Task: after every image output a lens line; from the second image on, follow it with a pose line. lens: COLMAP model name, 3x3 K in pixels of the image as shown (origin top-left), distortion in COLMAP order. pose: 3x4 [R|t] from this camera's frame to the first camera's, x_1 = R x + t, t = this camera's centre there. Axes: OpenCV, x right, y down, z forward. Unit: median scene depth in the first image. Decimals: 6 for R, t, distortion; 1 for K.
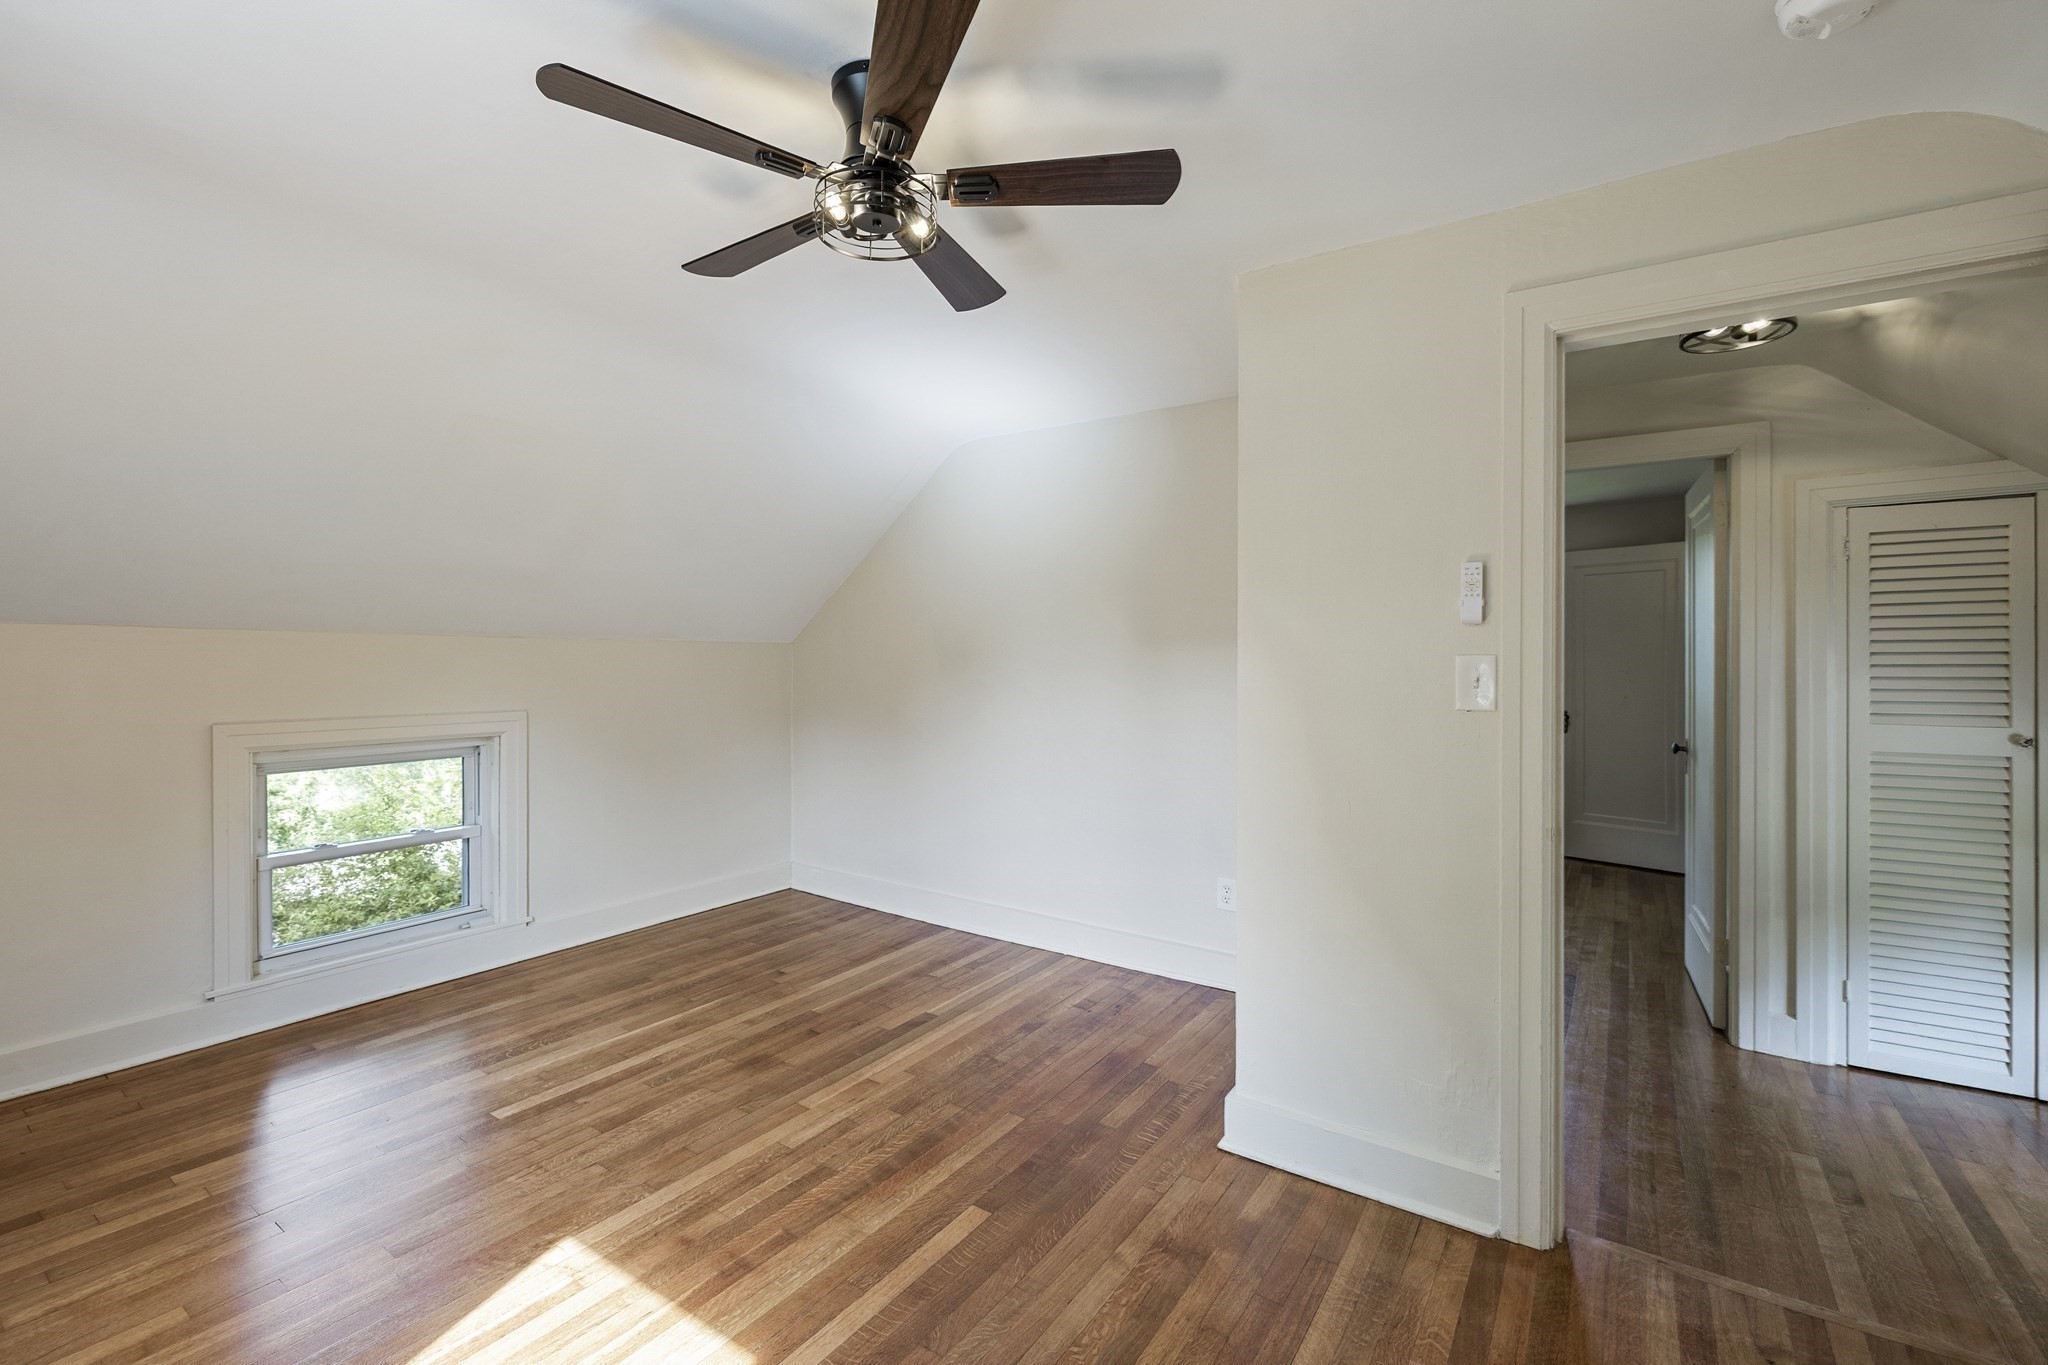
lens RADIAL K [[861.5, 0, 1018.4], [0, 861.5, 672.2], [0, 0, 1]] dist [-0.000224, -0.000551]
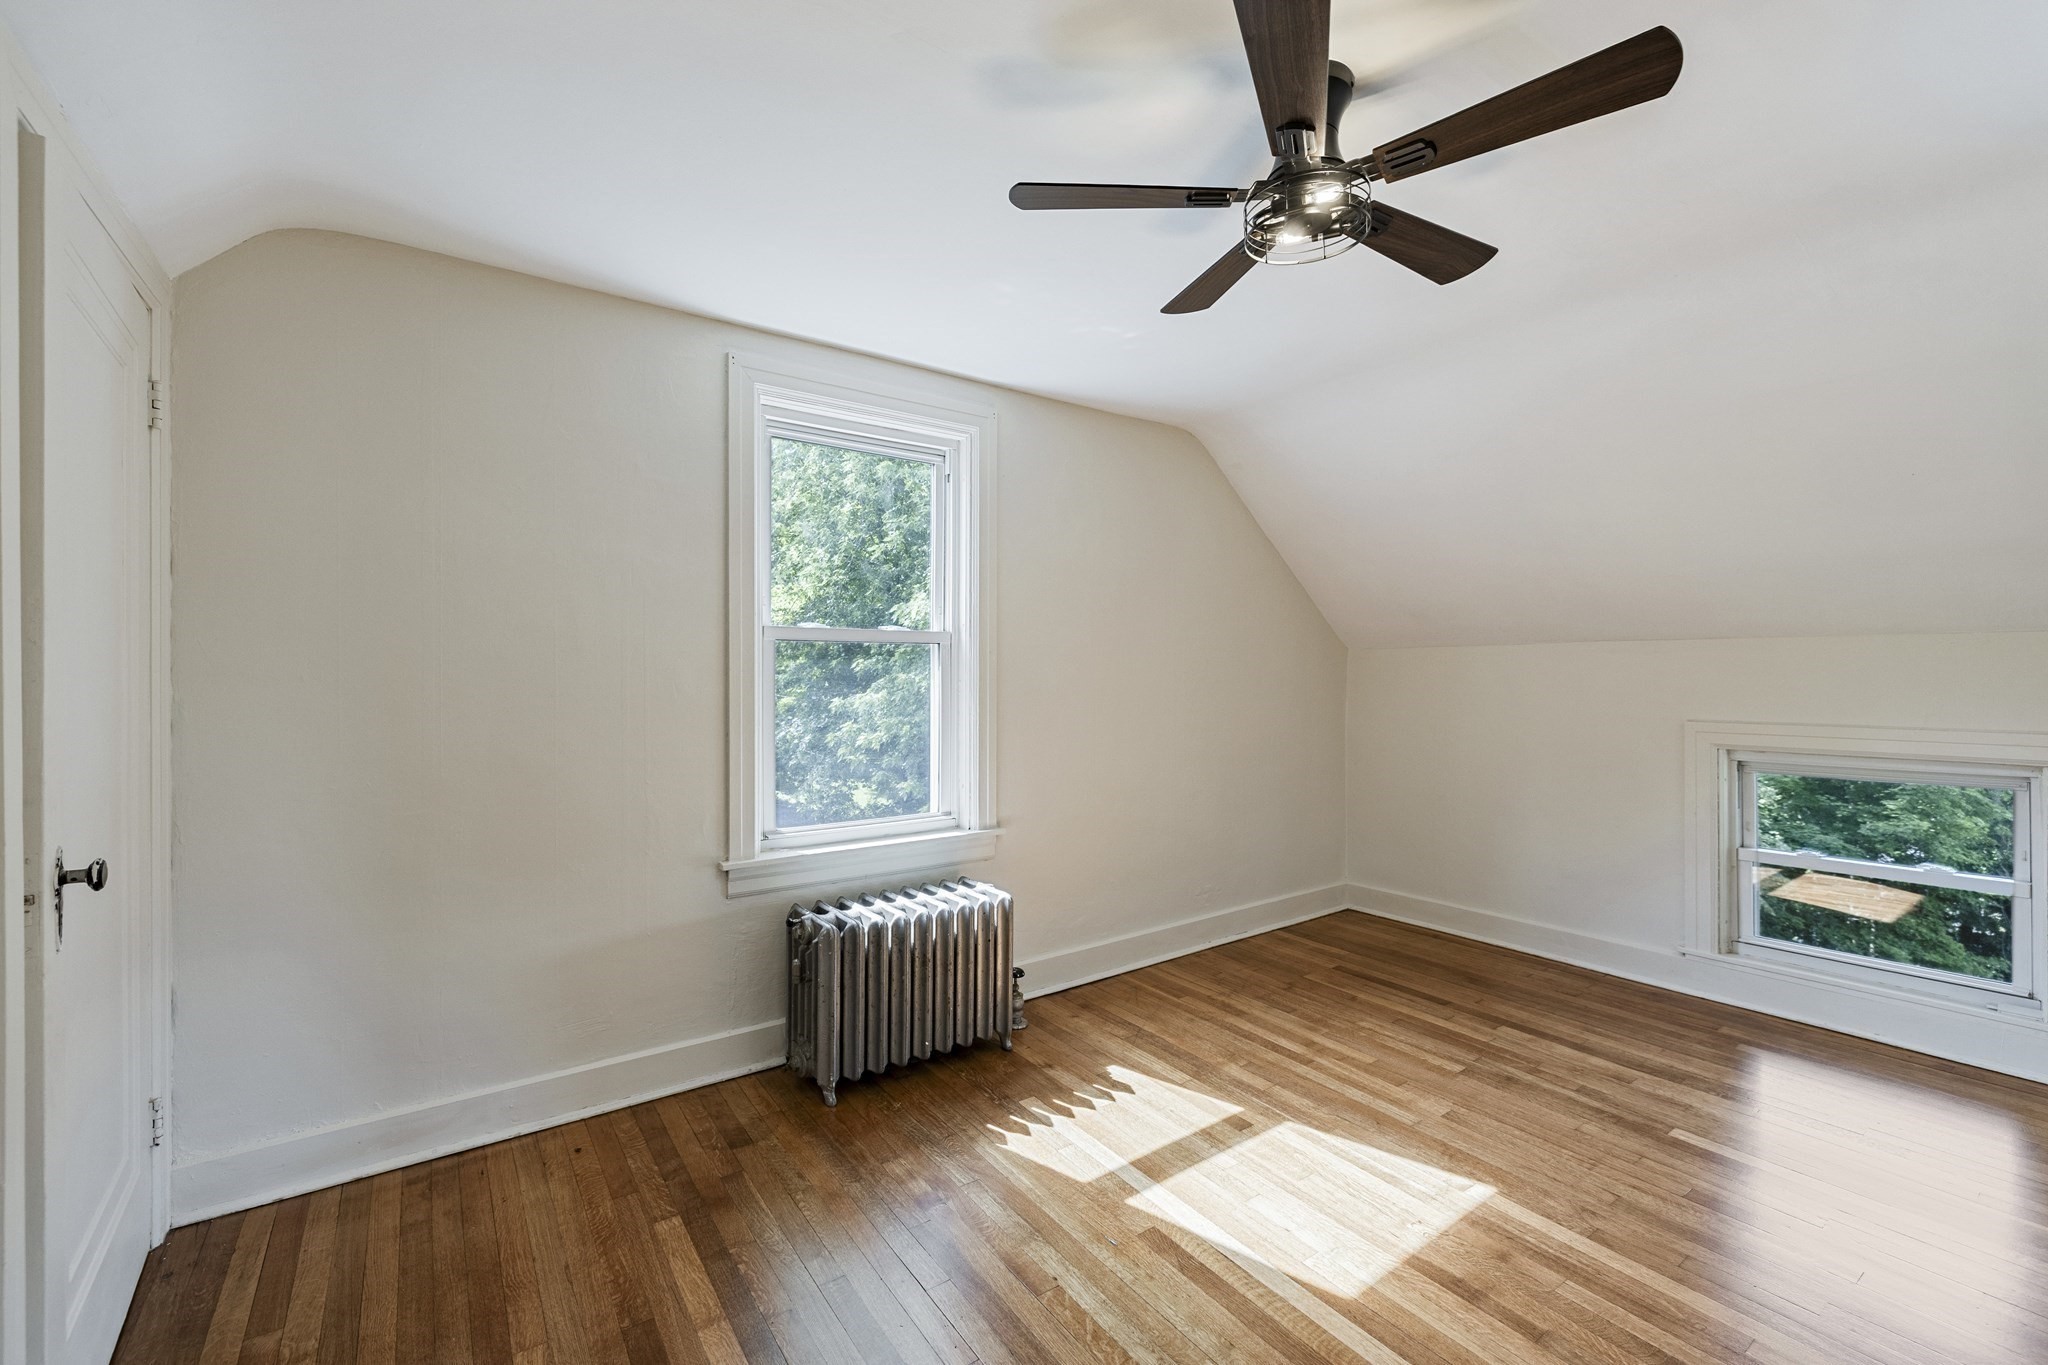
lens RADIAL K [[861.5, 0, 1008.7], [0, 861.5, 674.3], [0, 0, 1]] dist [-0.000224, -0.000551]
pose [[-0.370686, -0.004155, -0.928749, 0.713617], [-0.006225, 0.999979, -0.001989, 0.006703], [0.928737, 0.005044, -0.370704, 0.820213]]
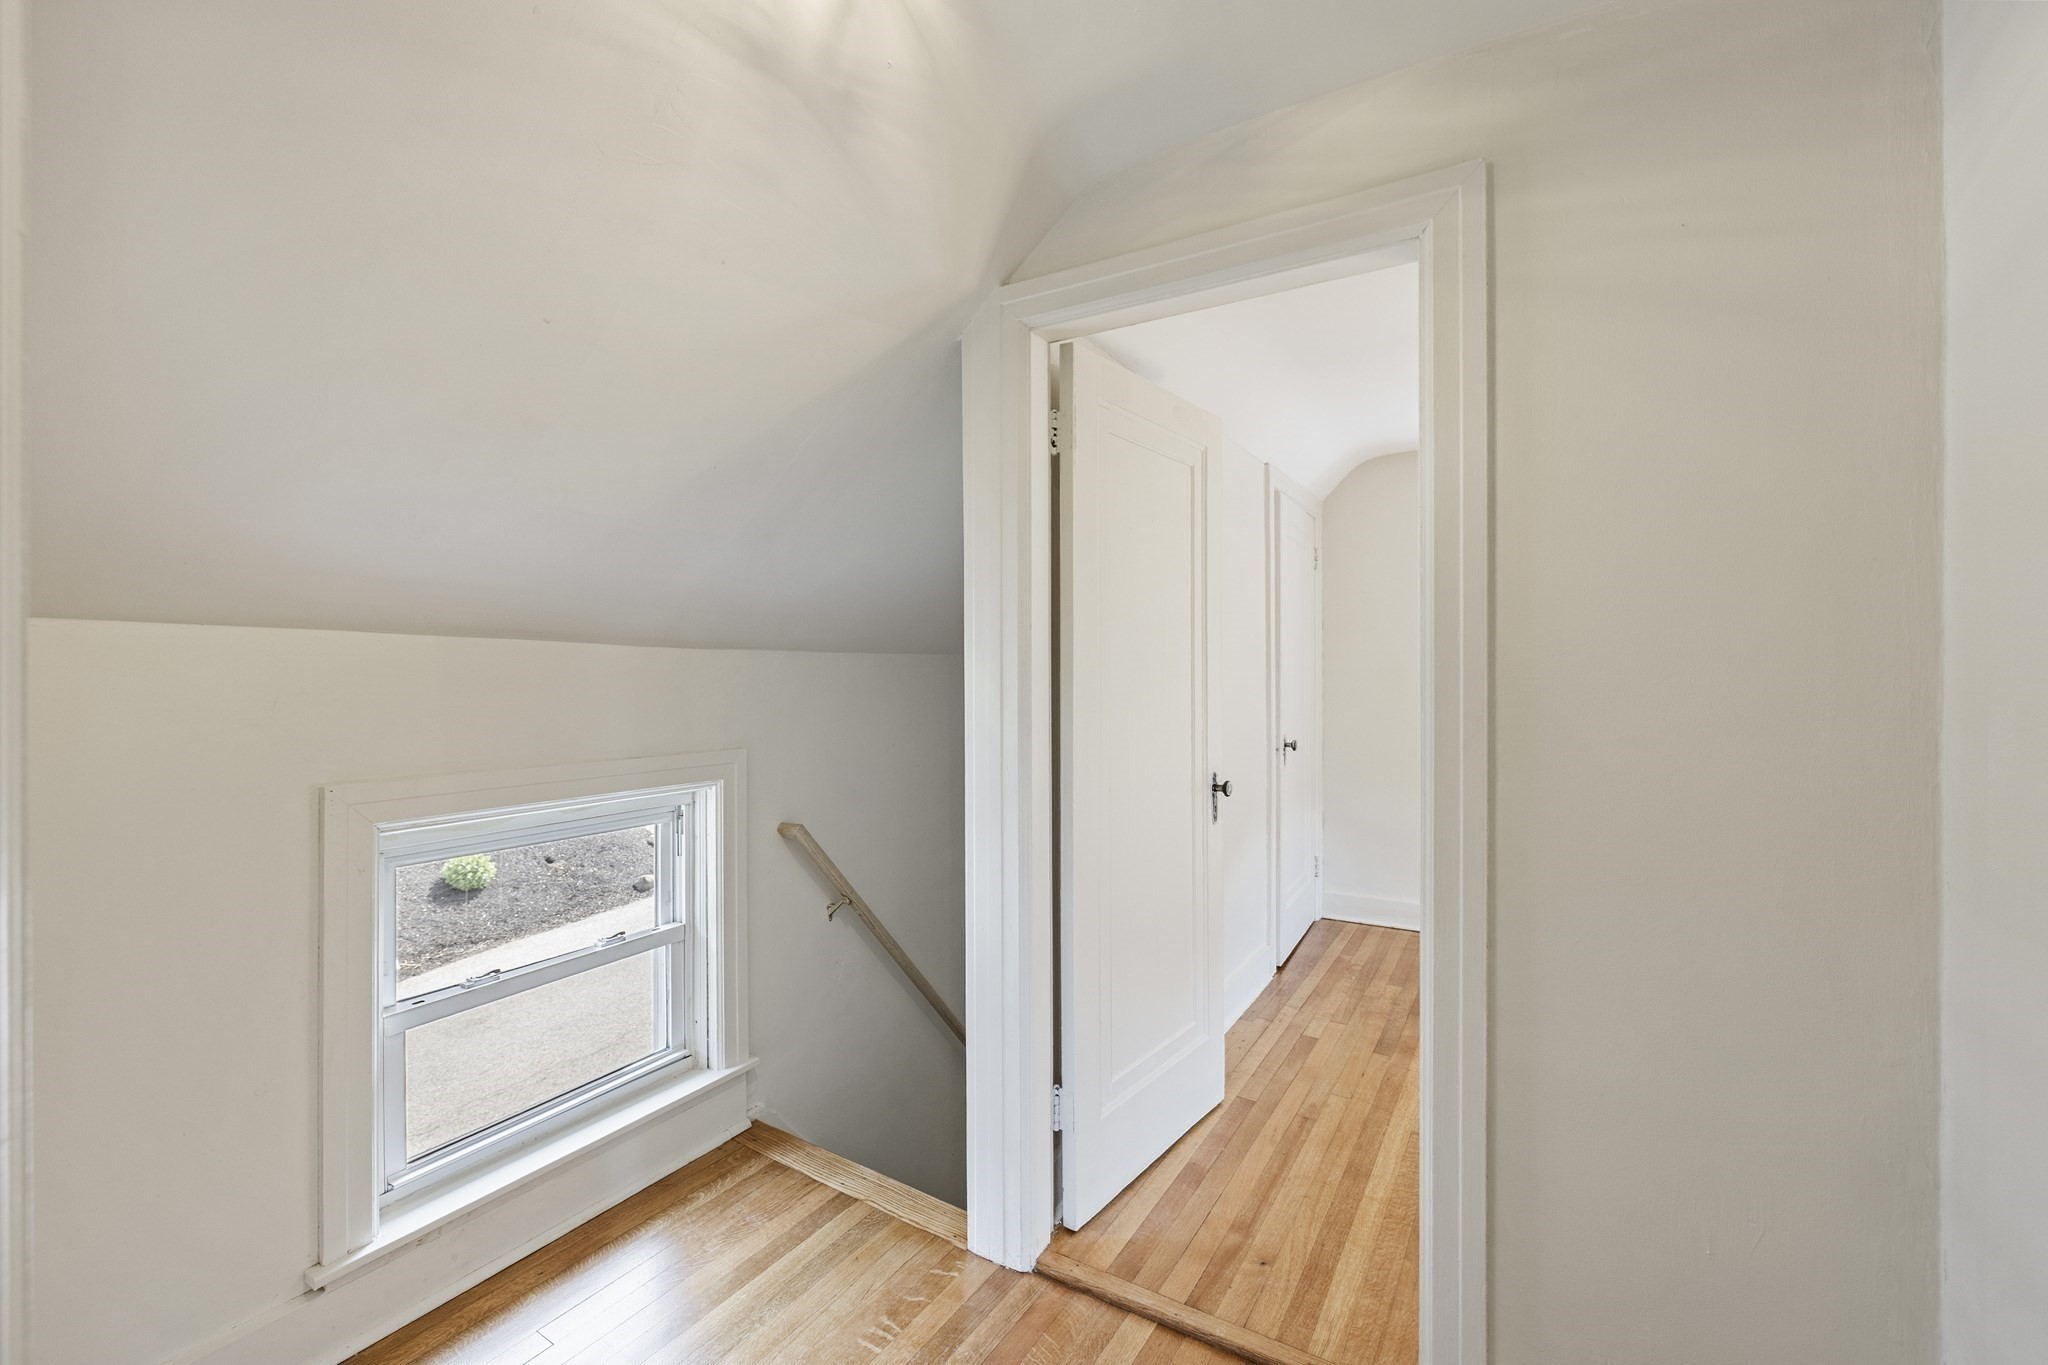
lens RADIAL K [[861.5, 0, 1027.9], [0, 861.5, 677.4], [0, 0, 1]] dist [-0.000224, -0.000551]
pose [[-0.999044, -0.003671, -0.043554, 1.020580], [-0.004015, 0.999961, 0.007812, 0.005106], [0.043524, 0.007979, -0.999021, 1.777750]]
